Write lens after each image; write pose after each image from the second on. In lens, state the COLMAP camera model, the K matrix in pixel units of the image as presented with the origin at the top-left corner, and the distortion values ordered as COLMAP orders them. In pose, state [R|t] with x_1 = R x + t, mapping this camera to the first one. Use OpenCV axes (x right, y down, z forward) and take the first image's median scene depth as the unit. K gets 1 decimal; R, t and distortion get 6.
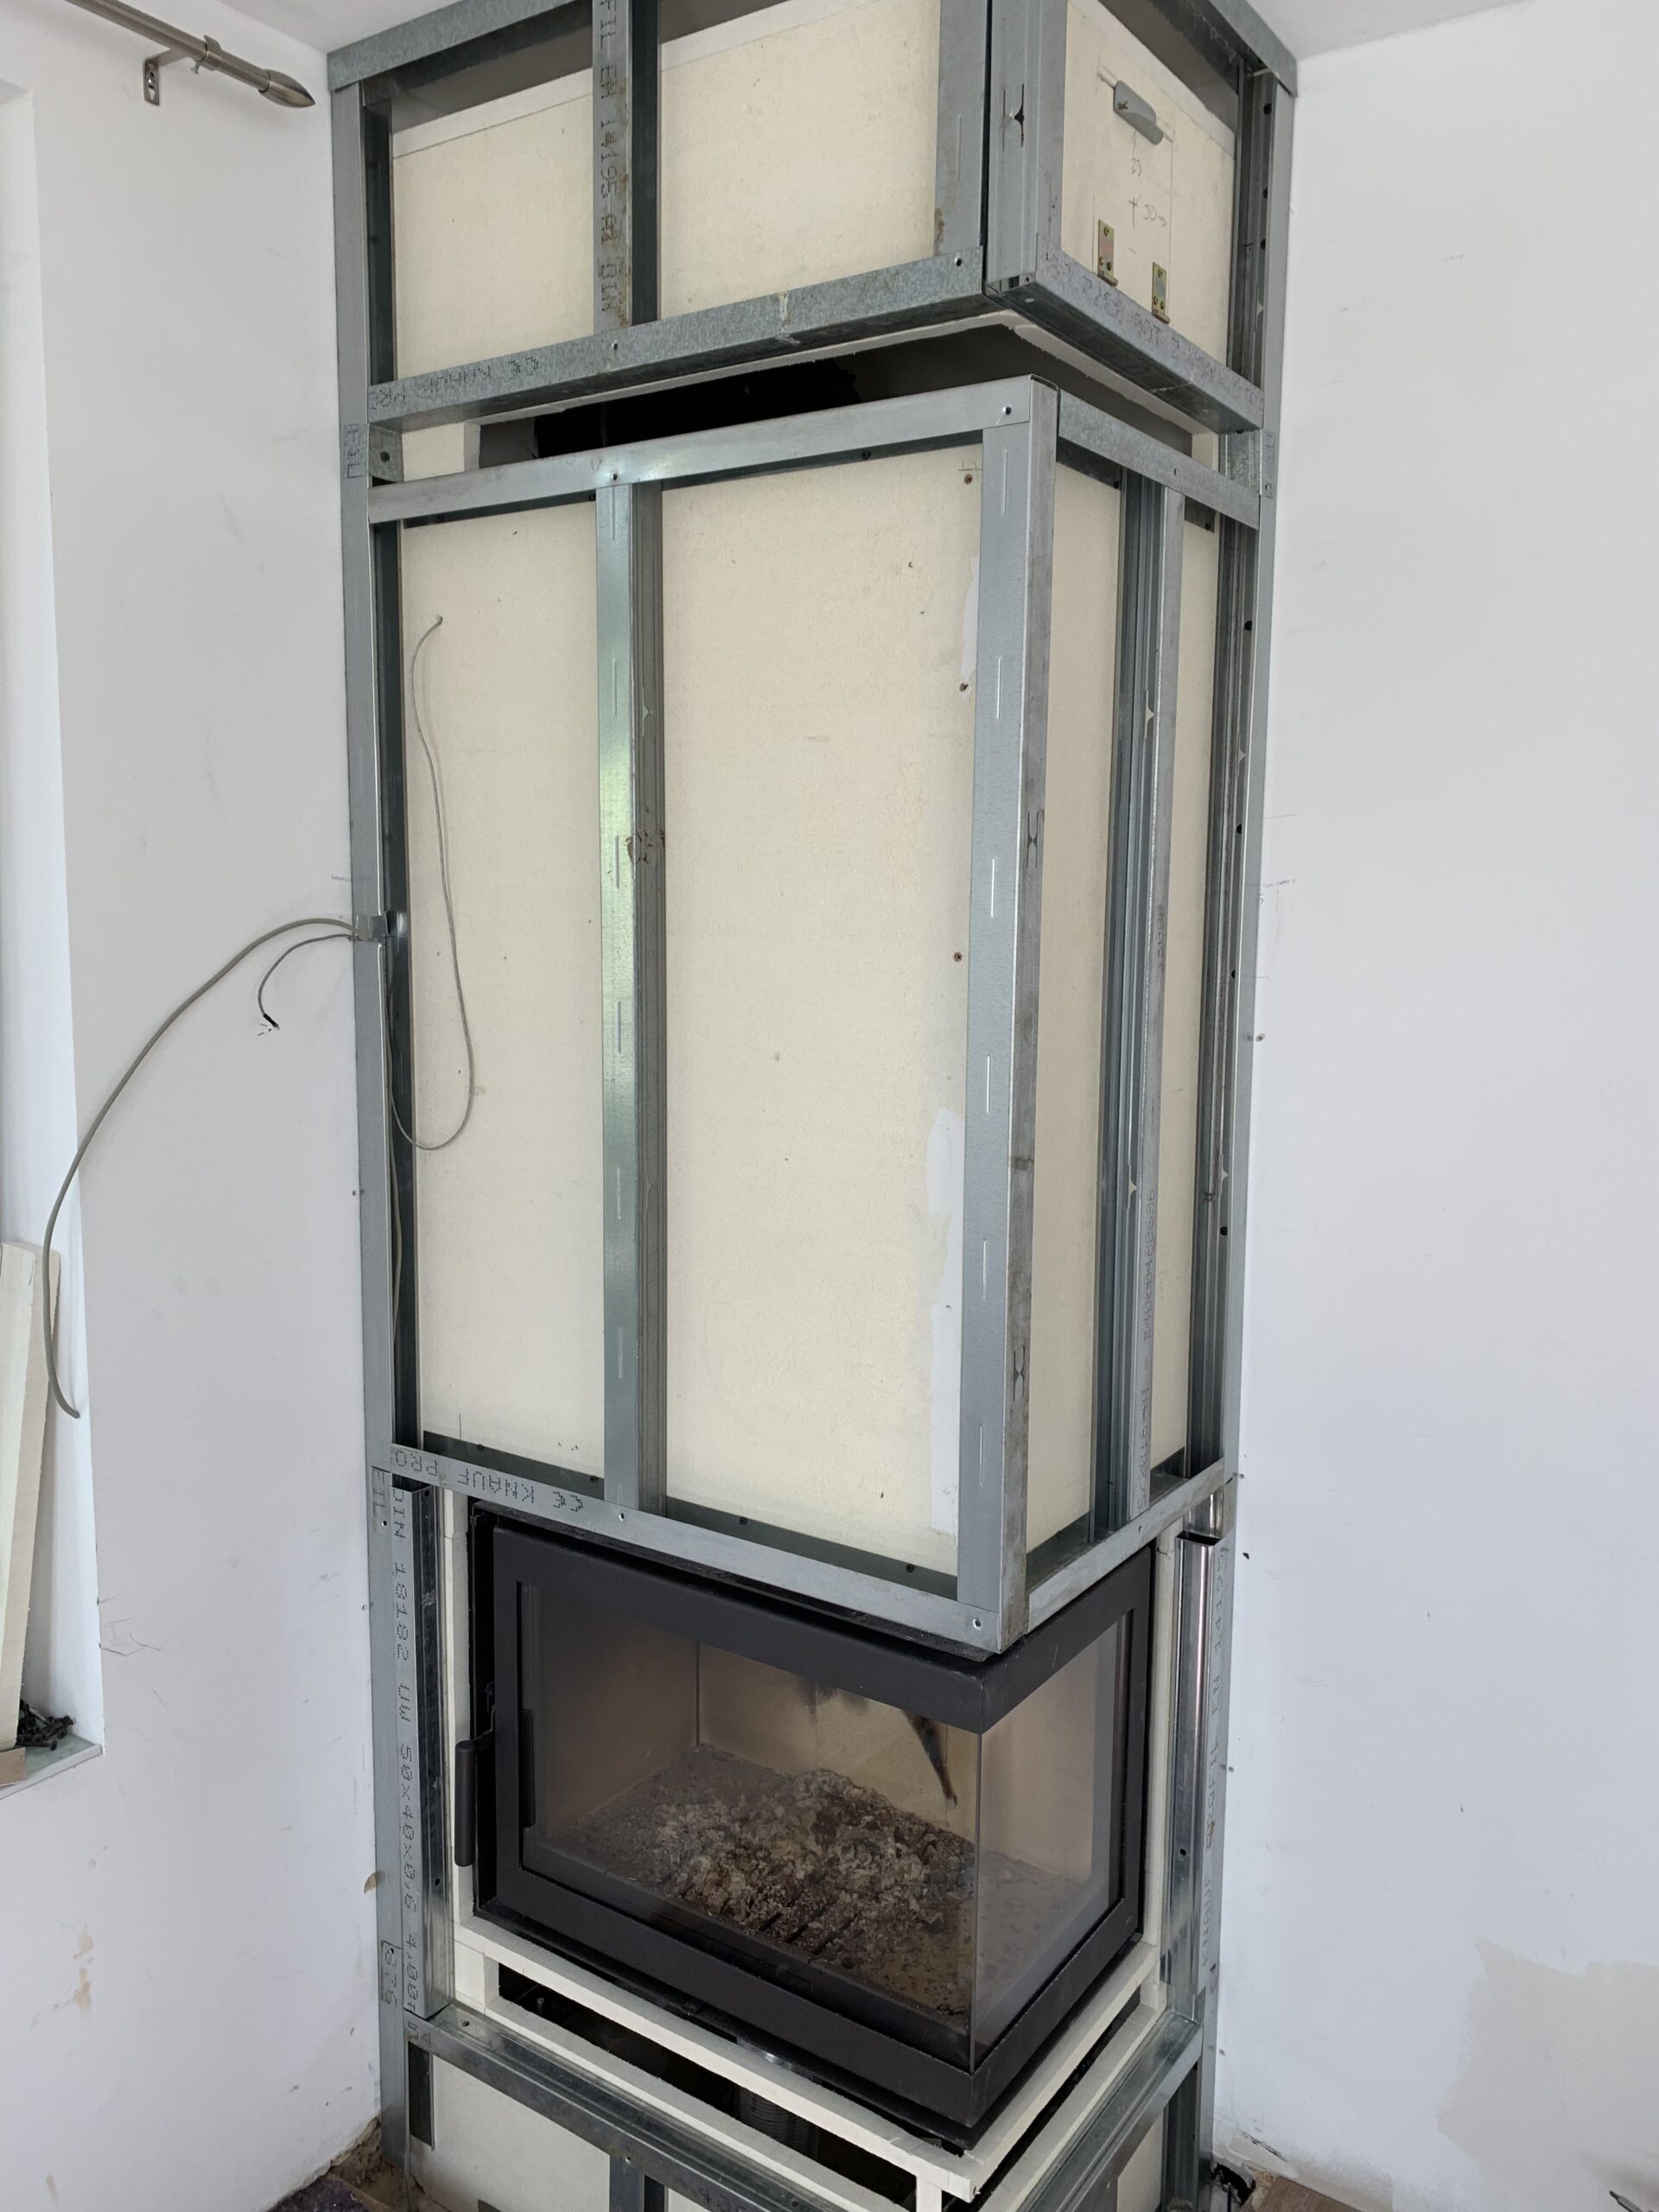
lens RADIAL K [[1700.9, 0, 817.4], [0, 1700.9, 1078.3], [0, 0, 1]] dist [0.010471, -0.005850]
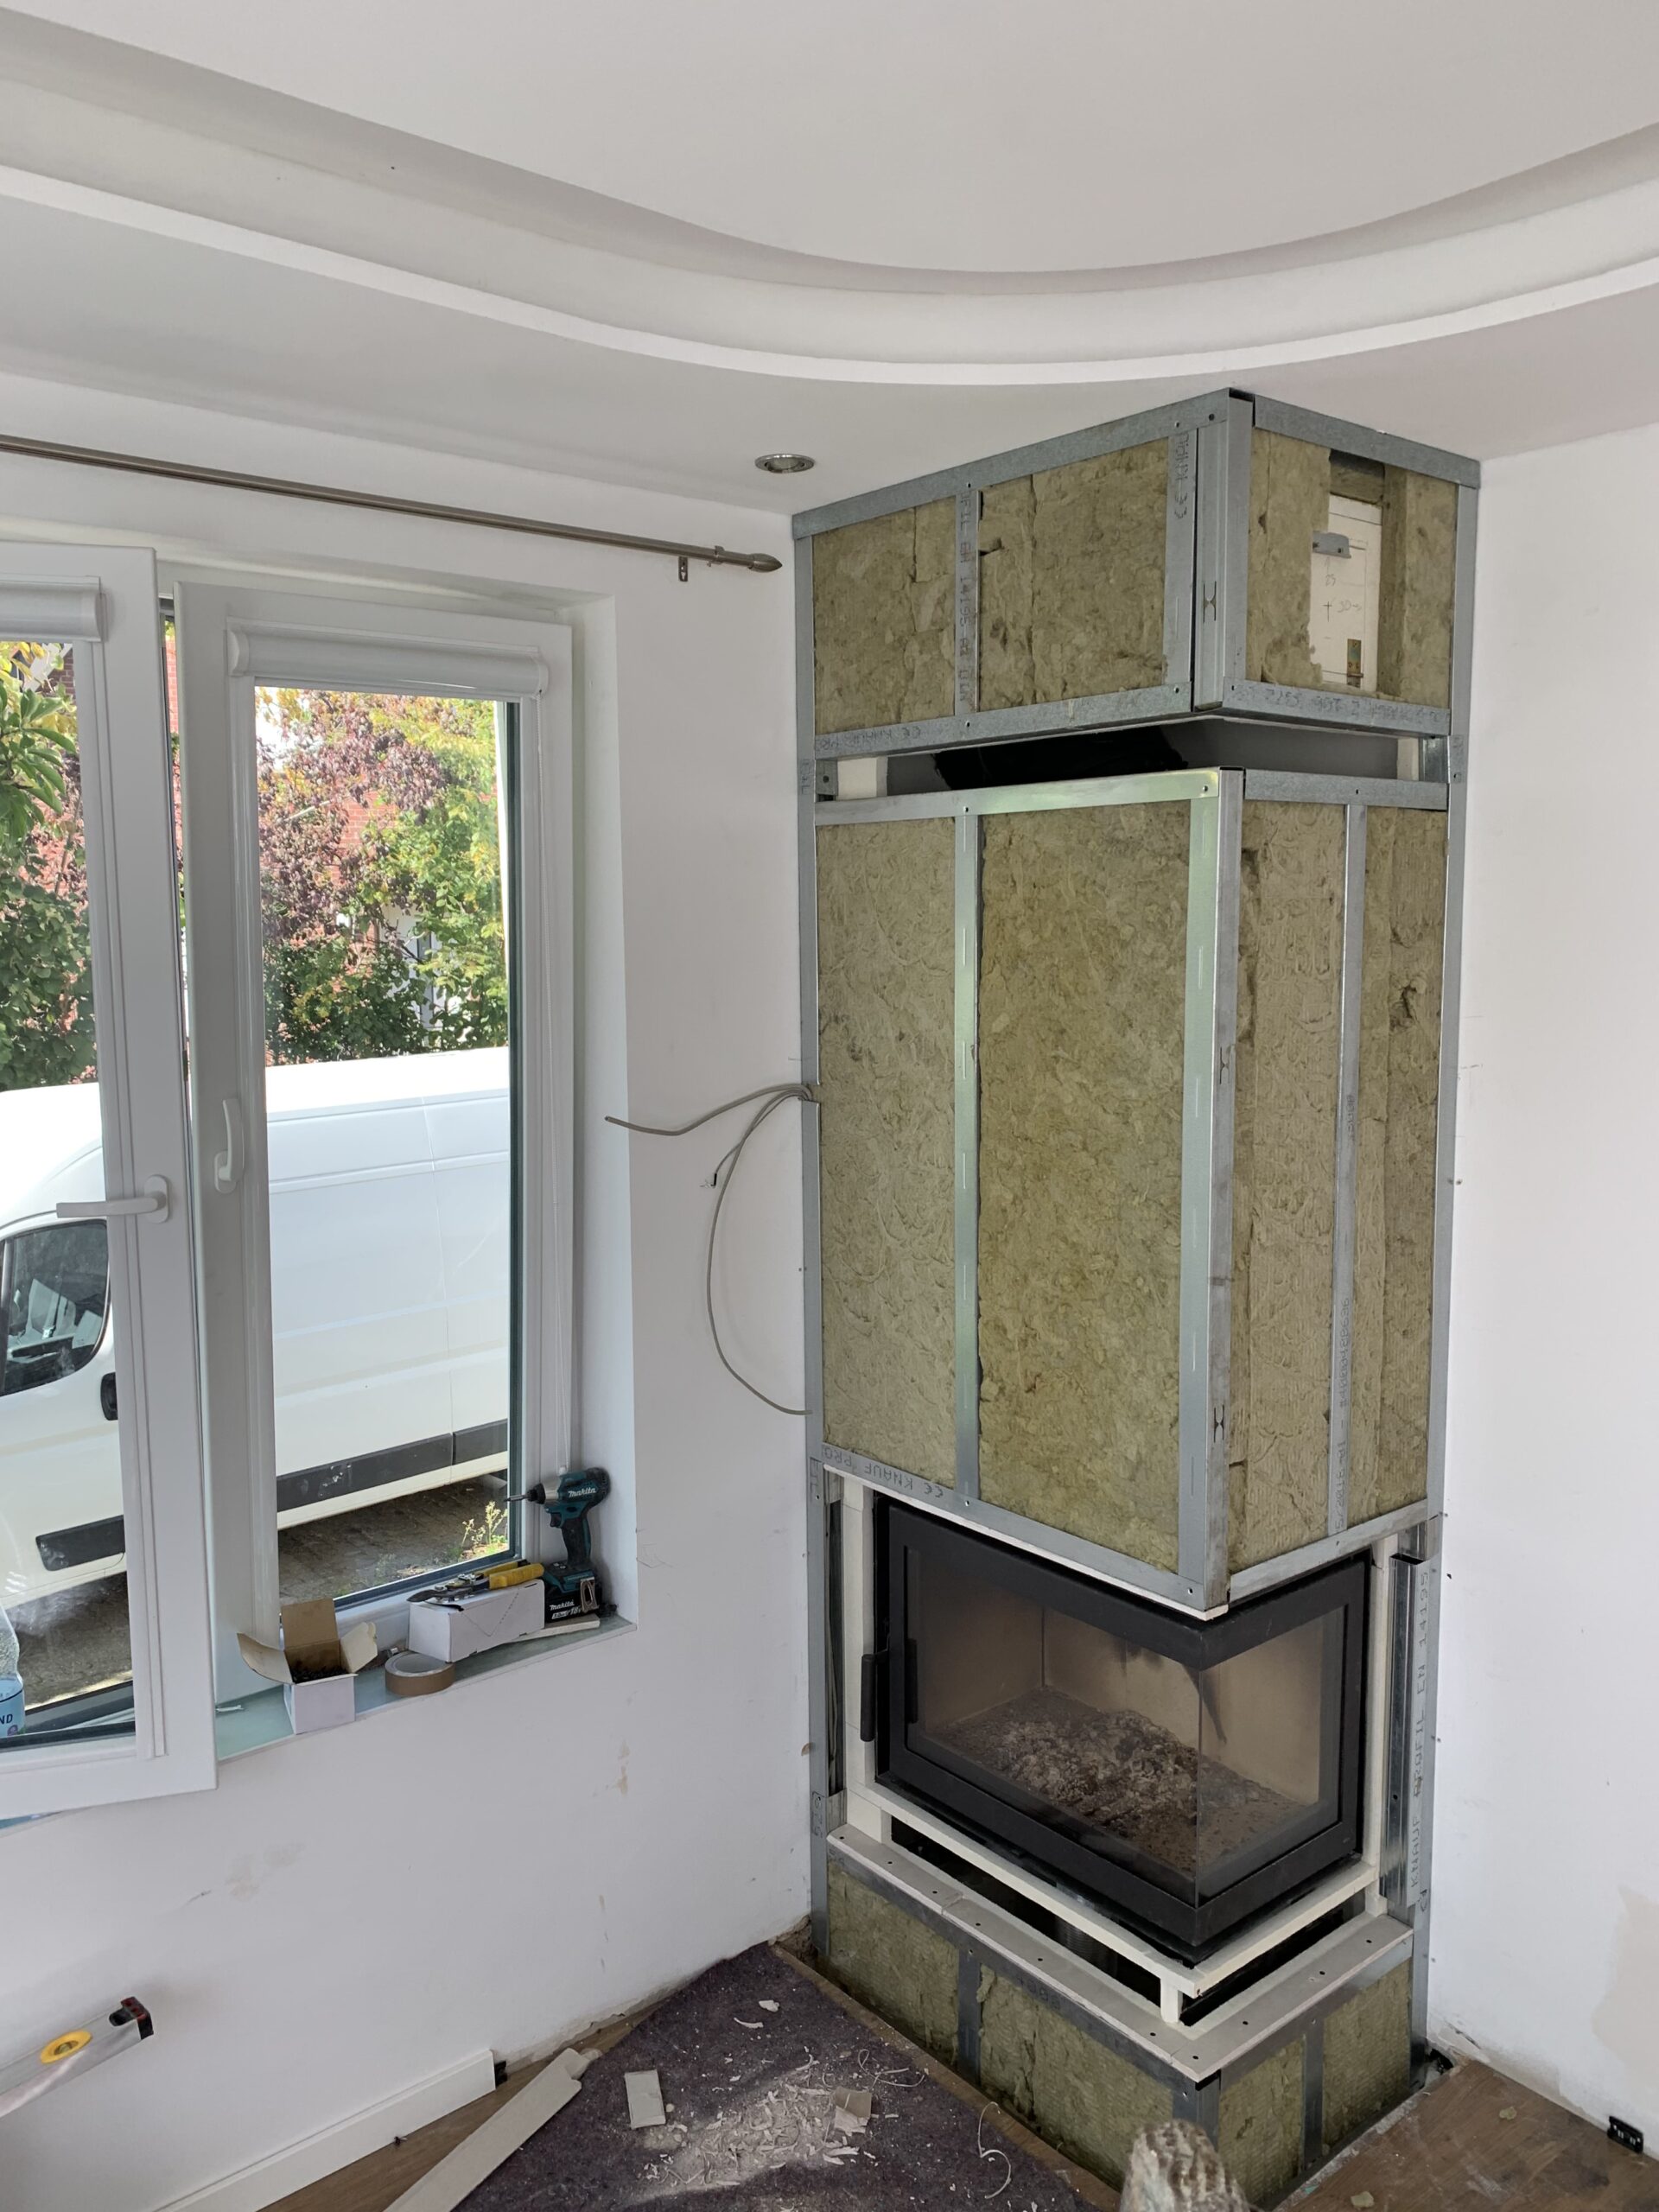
lens RADIAL K [[1681.7, 0, 829.5], [0, 1681.7, 1106.0], [0, 0, 1]] dist [0.061584, -0.073399]
pose [[0.962025, 0.013210, -0.272641, 0.146585], [-0.014777, 0.999884, -0.003694, -0.070062], [0.272560, 0.007582, 0.962109, -0.392782]]
